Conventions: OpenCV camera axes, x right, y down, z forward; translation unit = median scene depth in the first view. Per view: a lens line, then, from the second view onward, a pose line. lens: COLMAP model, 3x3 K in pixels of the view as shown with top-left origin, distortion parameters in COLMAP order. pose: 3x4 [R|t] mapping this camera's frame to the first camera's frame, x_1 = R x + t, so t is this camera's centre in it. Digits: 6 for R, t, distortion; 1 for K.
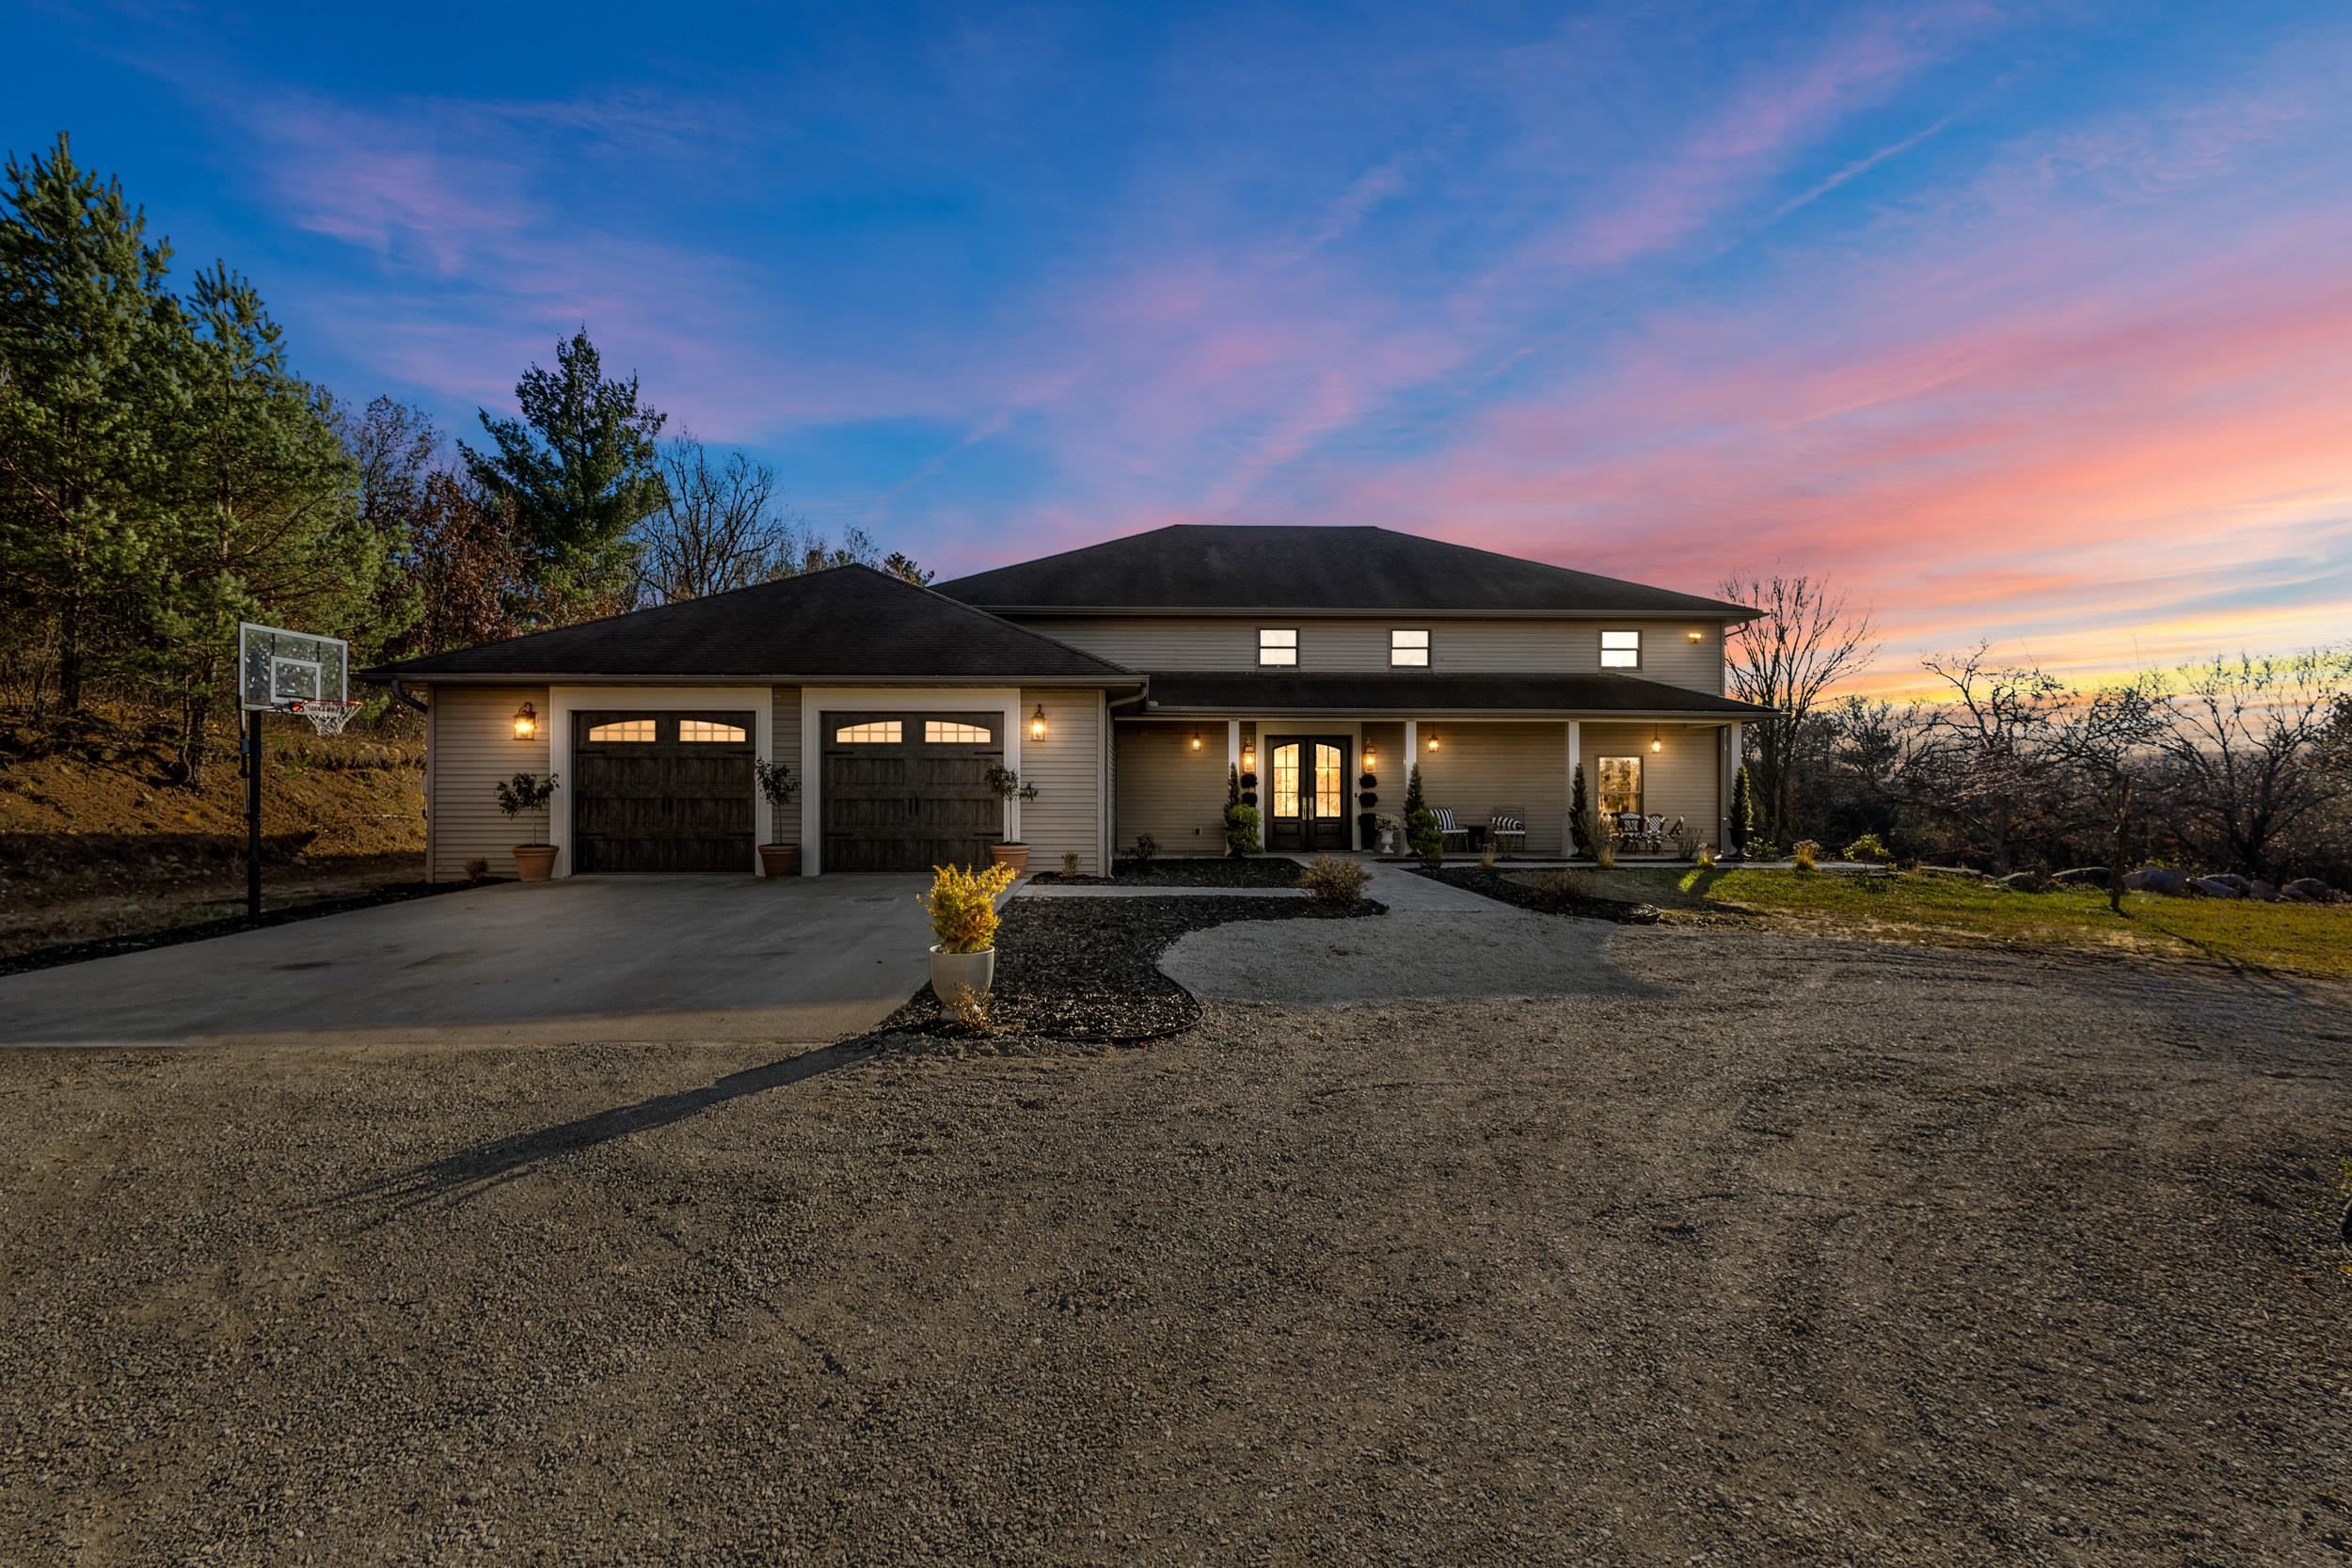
lens RADIAL K [[1086.3, 0, 1182.5], [0, 1086.3, 793.9], [0, 0, 1]] dist [0.006142, -0.000498]
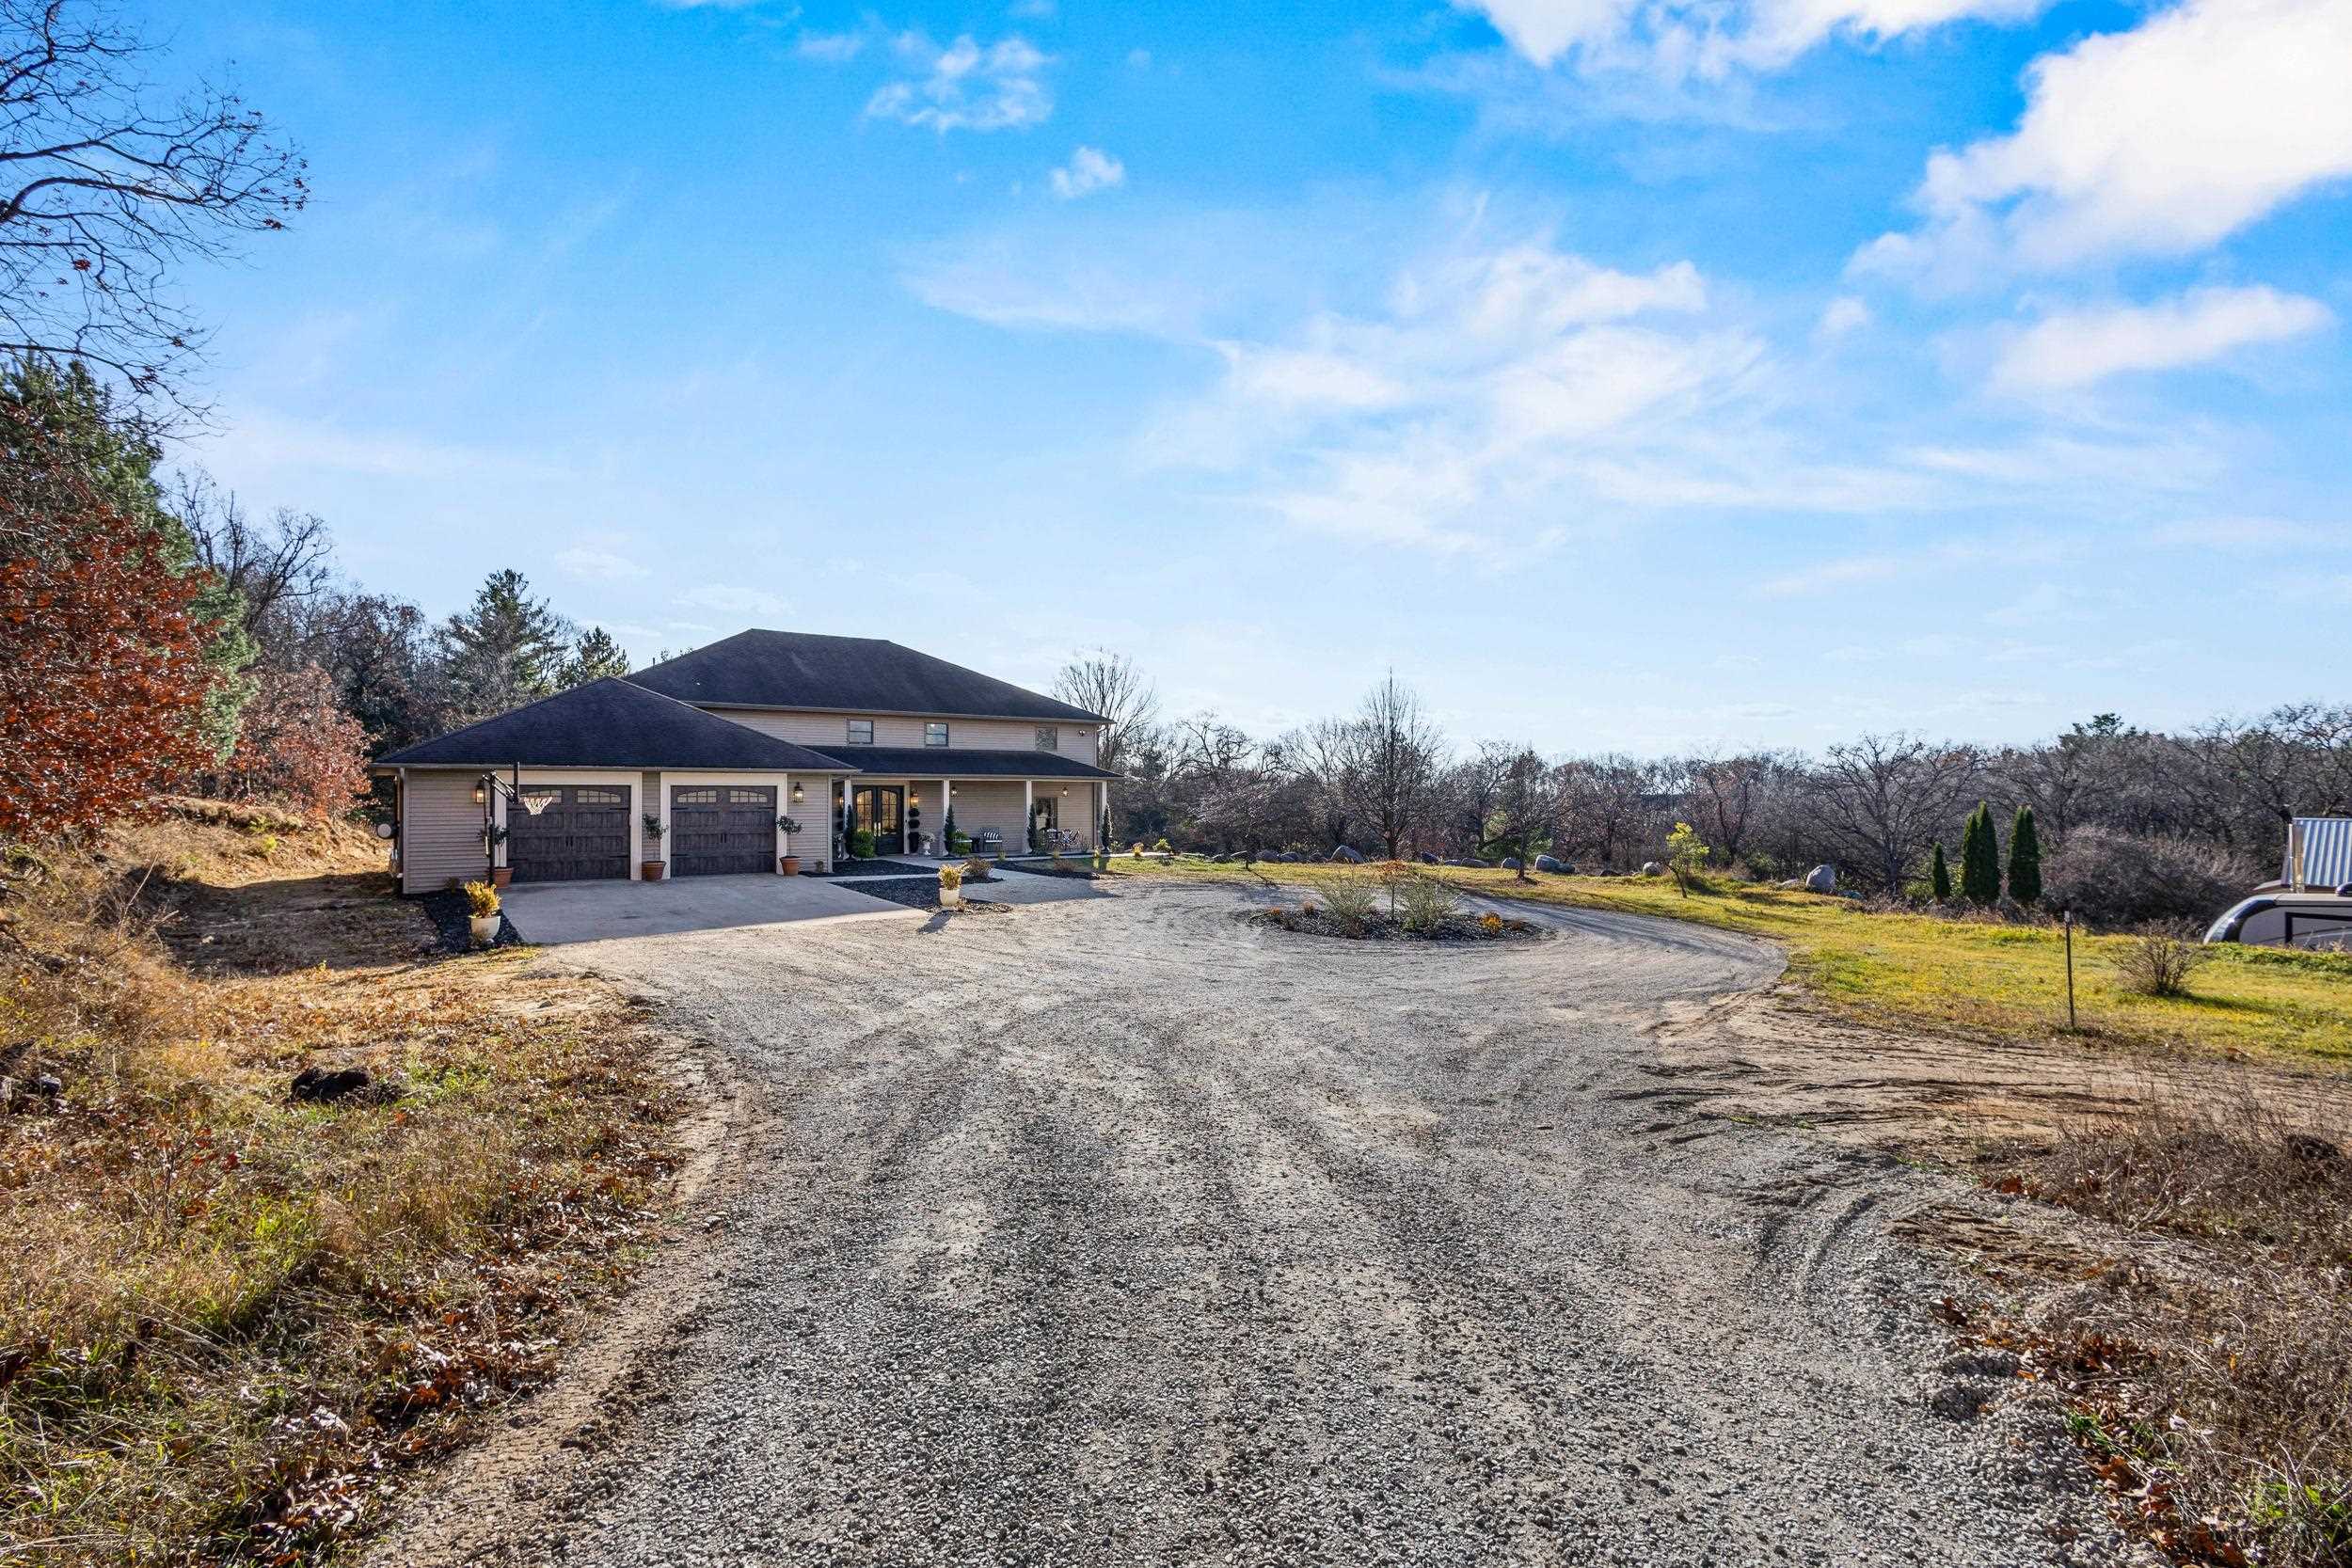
lens RADIAL K [[1086.3, 0, 1182.5], [0, 1086.3, 793.9], [0, 0, 1]] dist [0.006142, -0.000498]
pose [[0.825275, -0.000316, 0.564731, -0.450499], [-0.002573, 0.999987, 0.004320, -0.050625], [-0.564725, -0.005019, 0.825264, -0.650886]]
